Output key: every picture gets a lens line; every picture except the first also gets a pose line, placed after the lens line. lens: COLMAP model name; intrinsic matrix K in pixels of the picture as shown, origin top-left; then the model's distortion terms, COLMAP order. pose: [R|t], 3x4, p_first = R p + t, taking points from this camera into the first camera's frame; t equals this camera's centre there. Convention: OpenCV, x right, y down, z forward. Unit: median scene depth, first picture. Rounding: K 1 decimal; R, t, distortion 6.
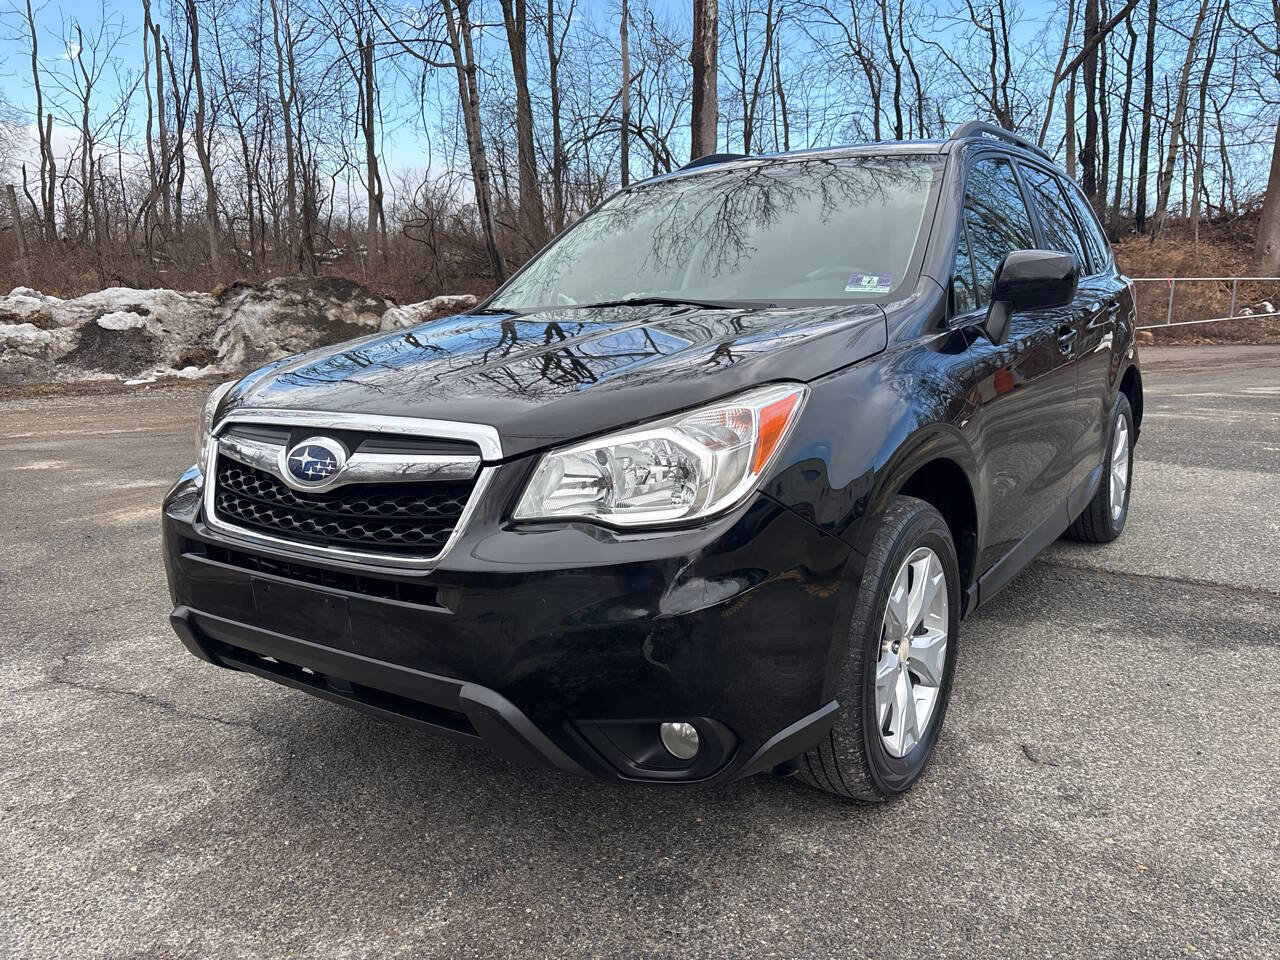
lens RADIAL K [[962.4, 0, 643.4], [0, 962.4, 479.1], [0, 0, 1]] dist [0.055068, -0.057748]
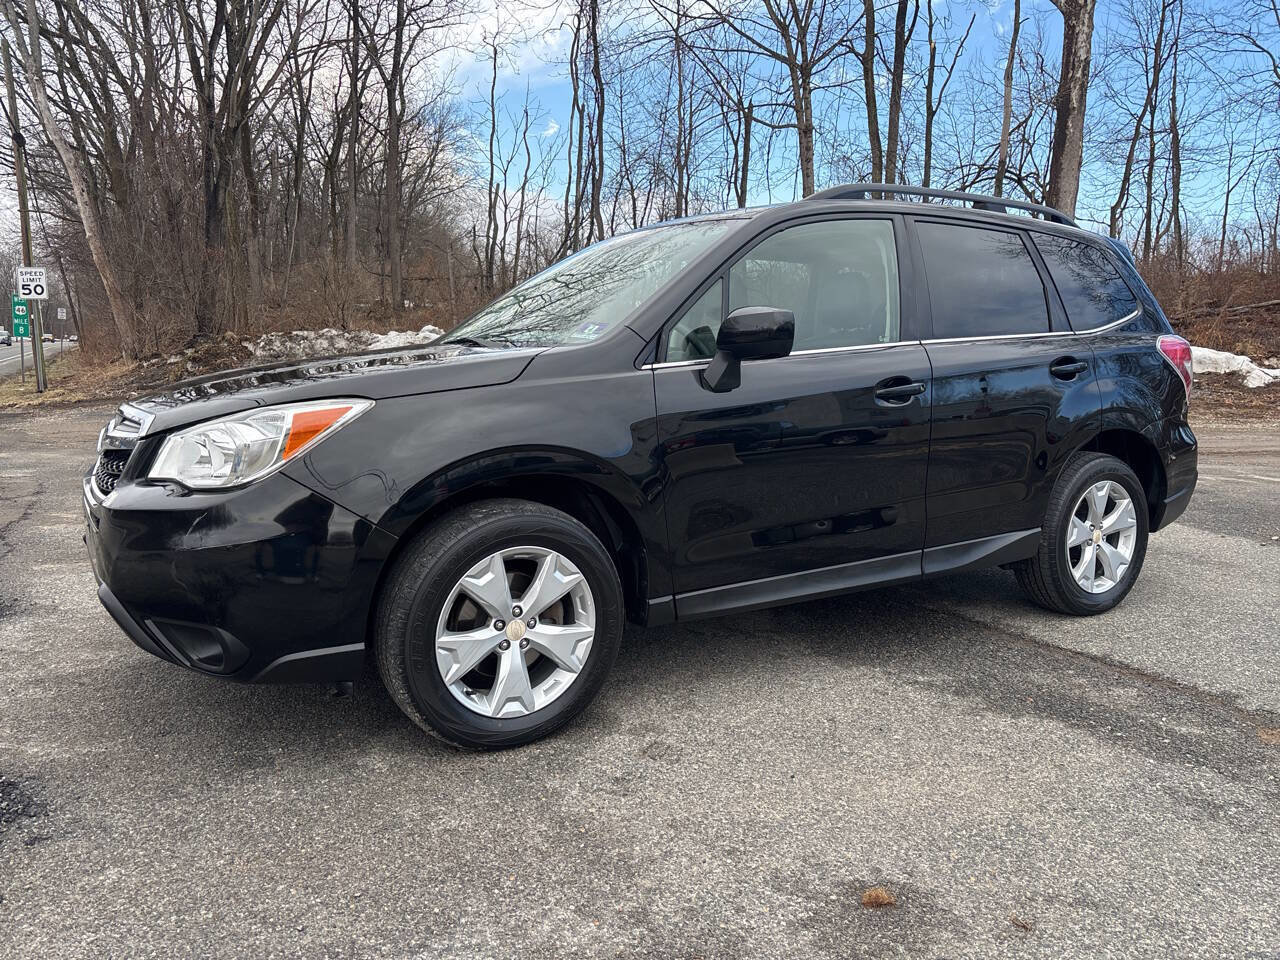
lens RADIAL K [[962.4, 0, 645.5], [0, 962.4, 474.0], [0, 0, 1]] dist [0.055068, -0.057748]
pose [[0.918177, 0.082576, -0.387469, 0.455327], [-0.102879, 0.994182, -0.031915, 0.001681], [0.382580, 0.069166, 0.921330, -0.032087]]
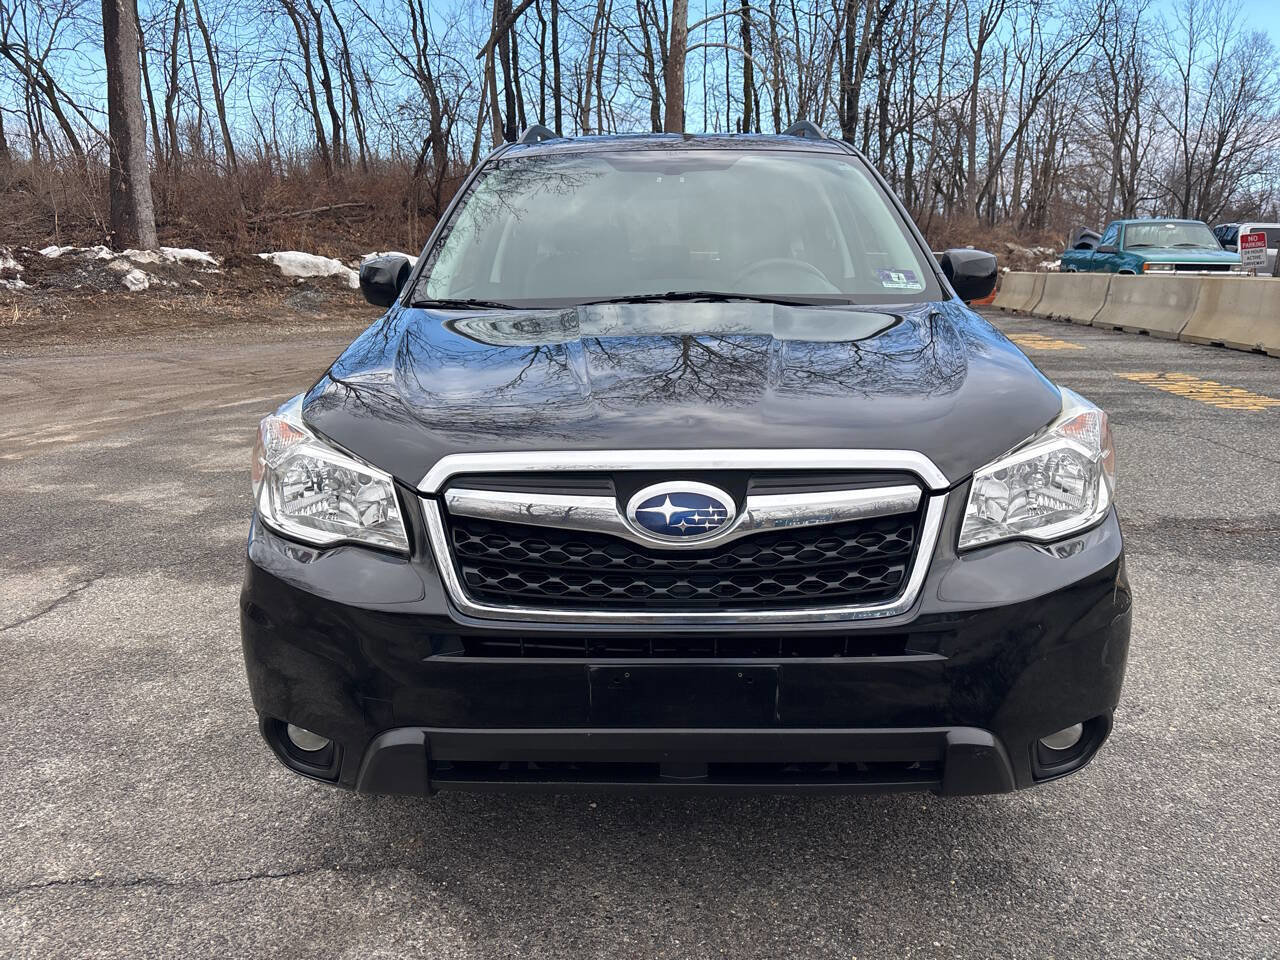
lens RADIAL K [[962.4, 0, 643.2], [0, 962.4, 479.8], [0, 0, 1]] dist [0.055068, -0.057748]
pose [[0.833767, -0.108113, 0.541428, -0.357951], [0.086371, 0.994108, 0.065499, -0.045037], [-0.545319, -0.007847, 0.838192, 0.148336]]
